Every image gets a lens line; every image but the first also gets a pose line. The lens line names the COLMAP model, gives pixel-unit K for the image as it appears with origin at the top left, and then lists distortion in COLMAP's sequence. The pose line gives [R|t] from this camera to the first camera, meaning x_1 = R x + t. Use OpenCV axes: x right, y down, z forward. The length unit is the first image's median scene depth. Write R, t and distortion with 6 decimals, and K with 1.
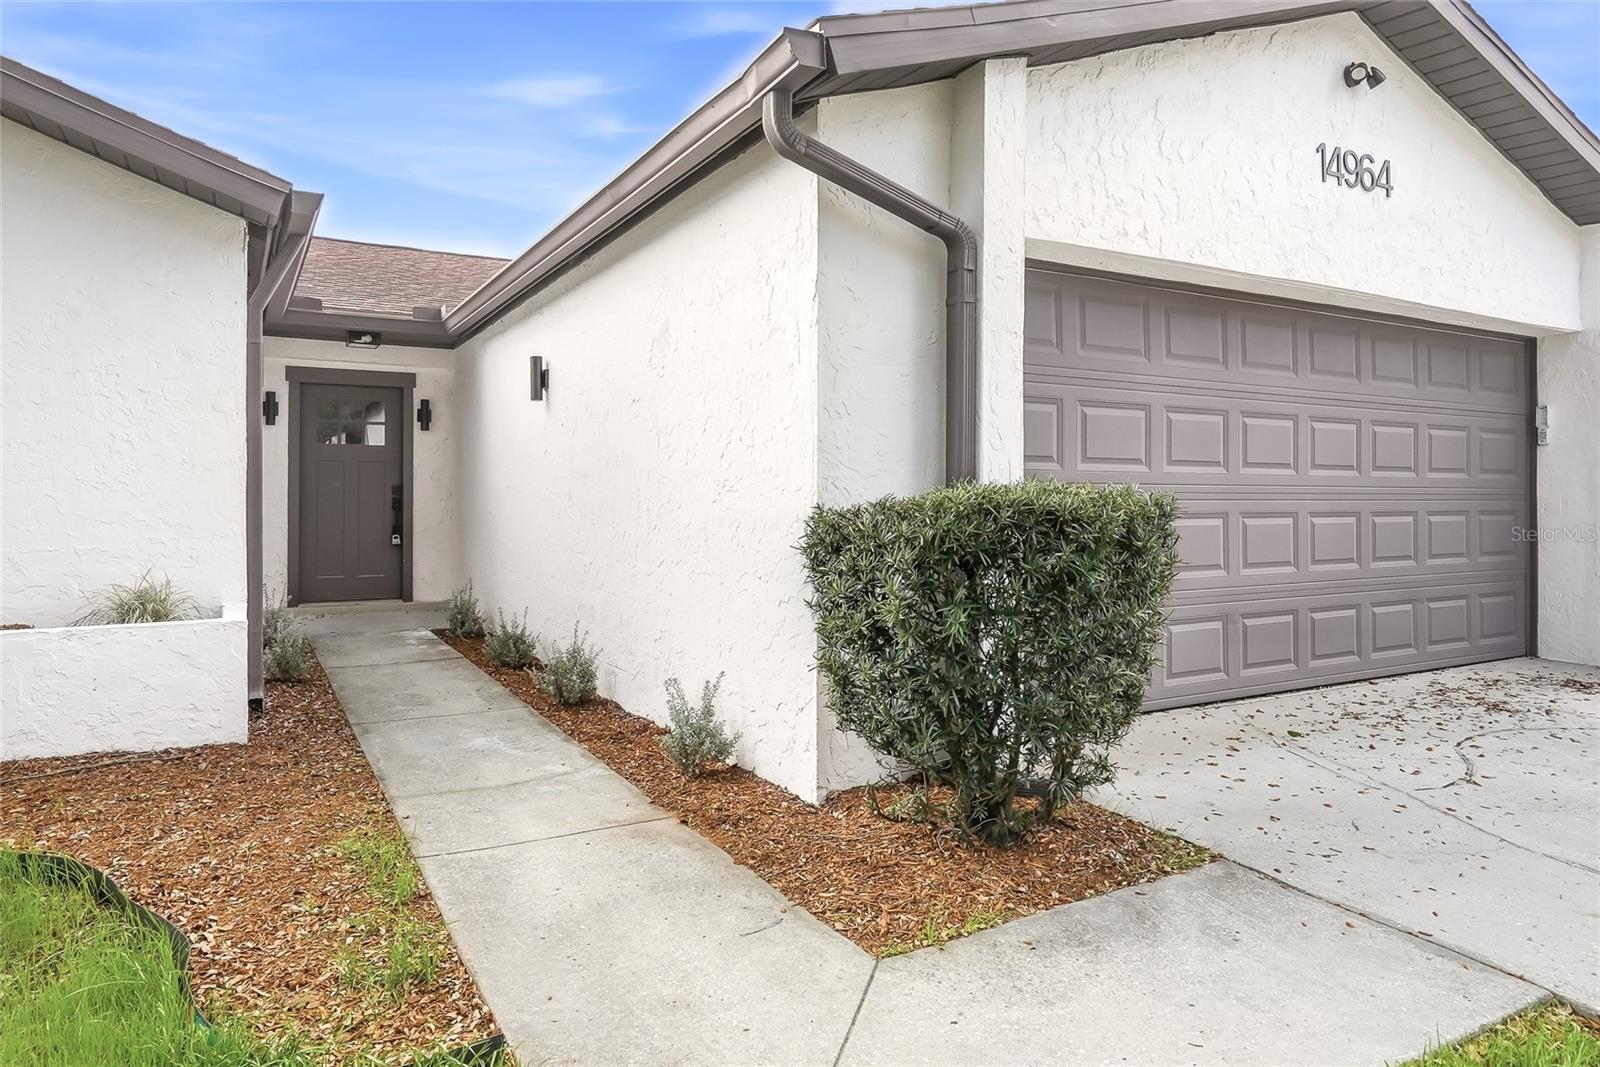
lens RADIAL K [[1005.4, 0, 801.5], [0, 1005.4, 504.6], [0, 0, 1]] dist [-0.000047, -0.000359]
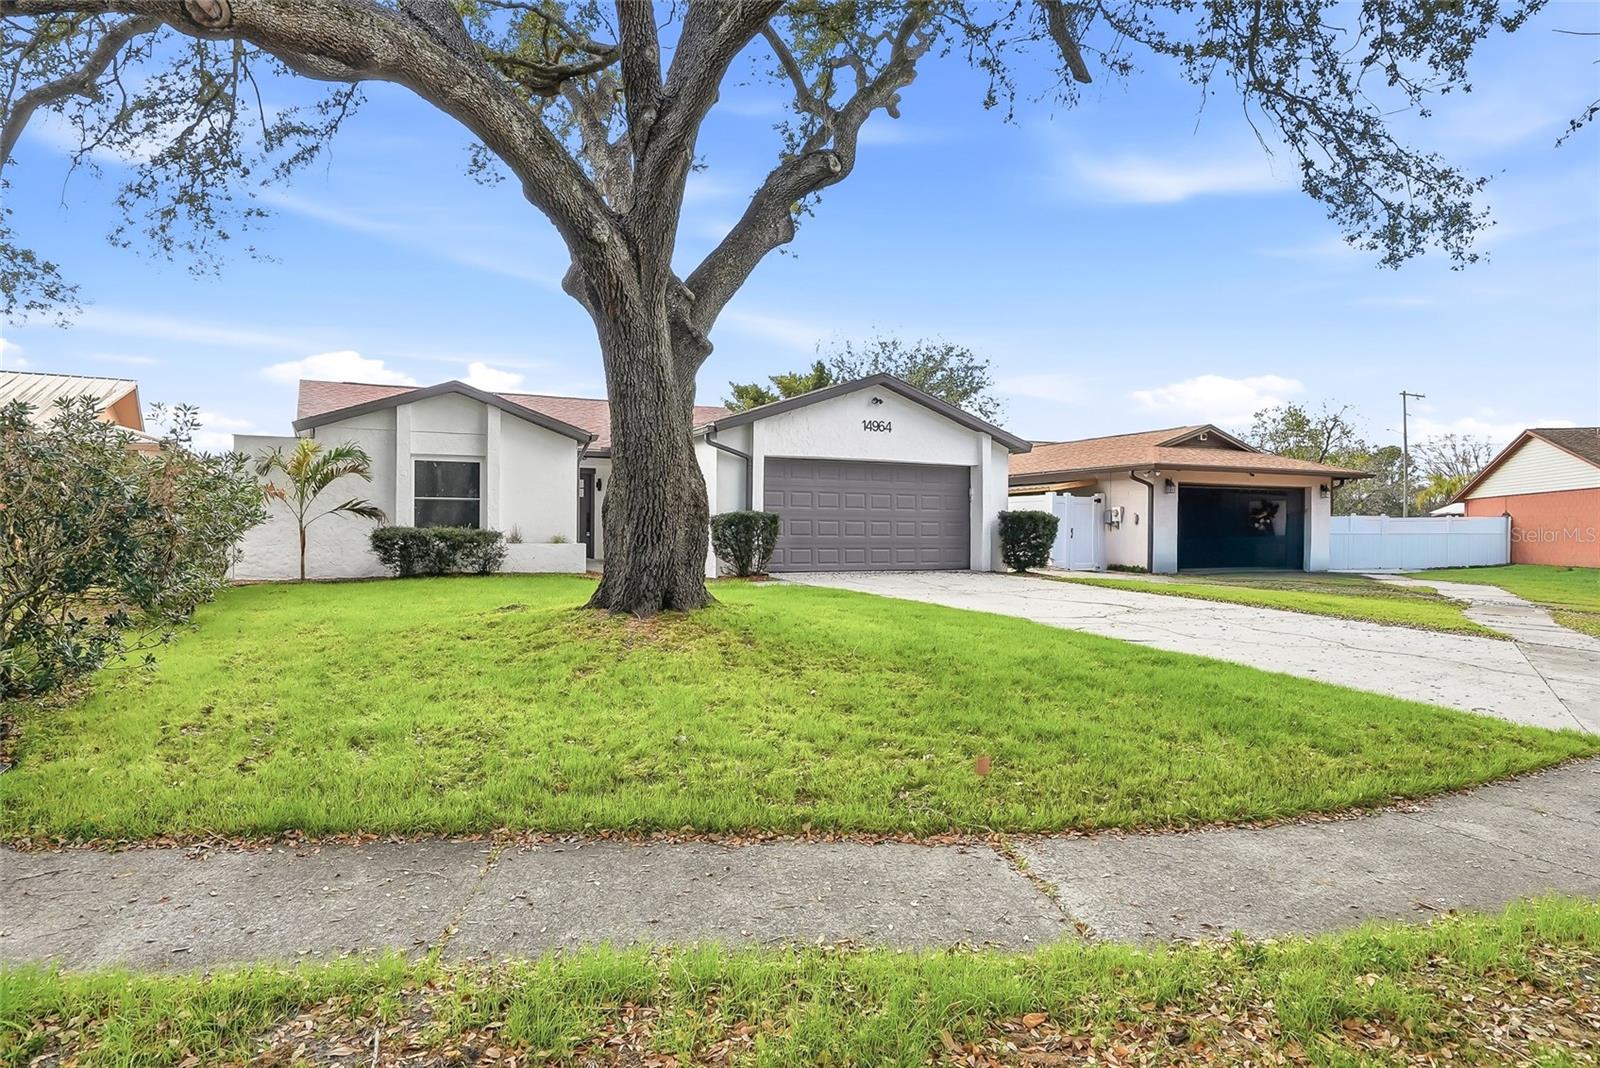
lens RADIAL K [[1005.4, 0, 801.5], [0, 1005.4, 505.1], [0, 0, 1]] dist [-0.000047, -0.000359]
pose [[0.998996, 0.007070, -0.044230, 0.442476], [-0.008446, 0.999484, -0.031005, 0.066868], [0.043988, 0.031348, 0.998540, -2.629222]]
